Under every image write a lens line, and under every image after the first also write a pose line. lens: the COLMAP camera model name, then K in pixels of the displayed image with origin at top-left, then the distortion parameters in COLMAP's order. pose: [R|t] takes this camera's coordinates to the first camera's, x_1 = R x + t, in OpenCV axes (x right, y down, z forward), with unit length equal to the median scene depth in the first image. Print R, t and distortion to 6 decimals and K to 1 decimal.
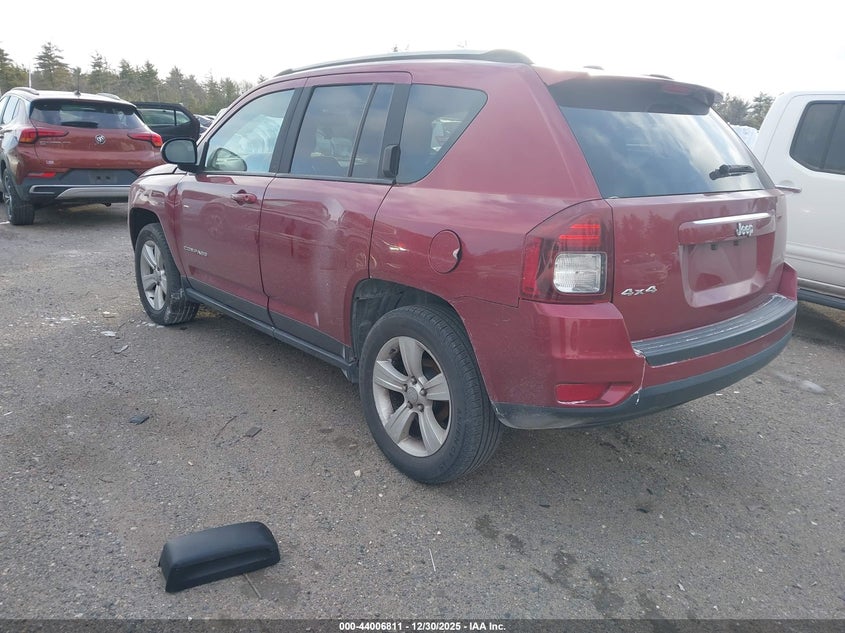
lens RADIAL K [[665.3, 0, 422.5], [0, 665.3, 316.5], [0, 0, 1]] dist [-0.001430, -0.002024]
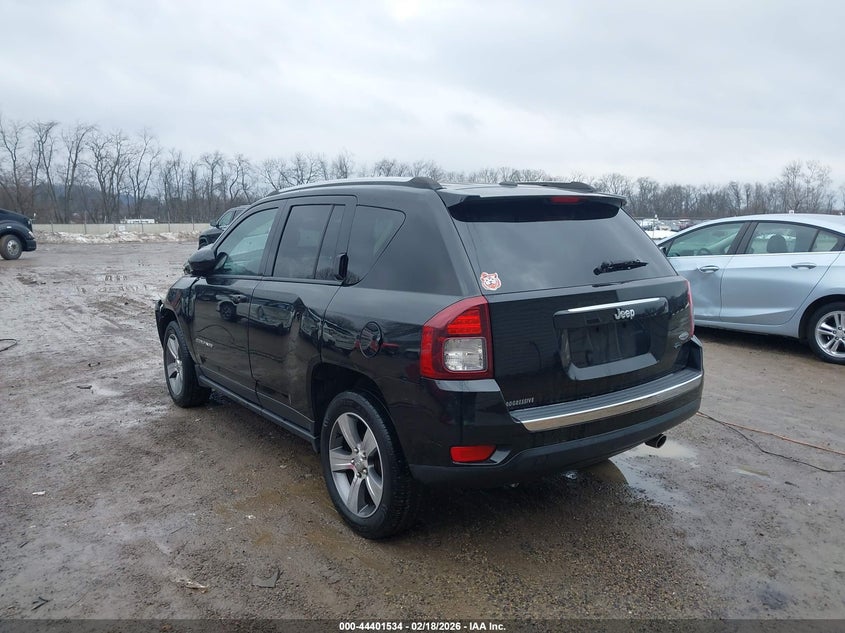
lens RADIAL K [[665.3, 0, 422.5], [0, 665.3, 316.5], [0, 0, 1]] dist [-0.001430, -0.002024]
pose [[0.994452, -0.030403, -0.100704, 0.220713], [0.017592, 0.991906, -0.125746, 0.014265], [0.103712, 0.123277, 0.986938, -0.179196]]
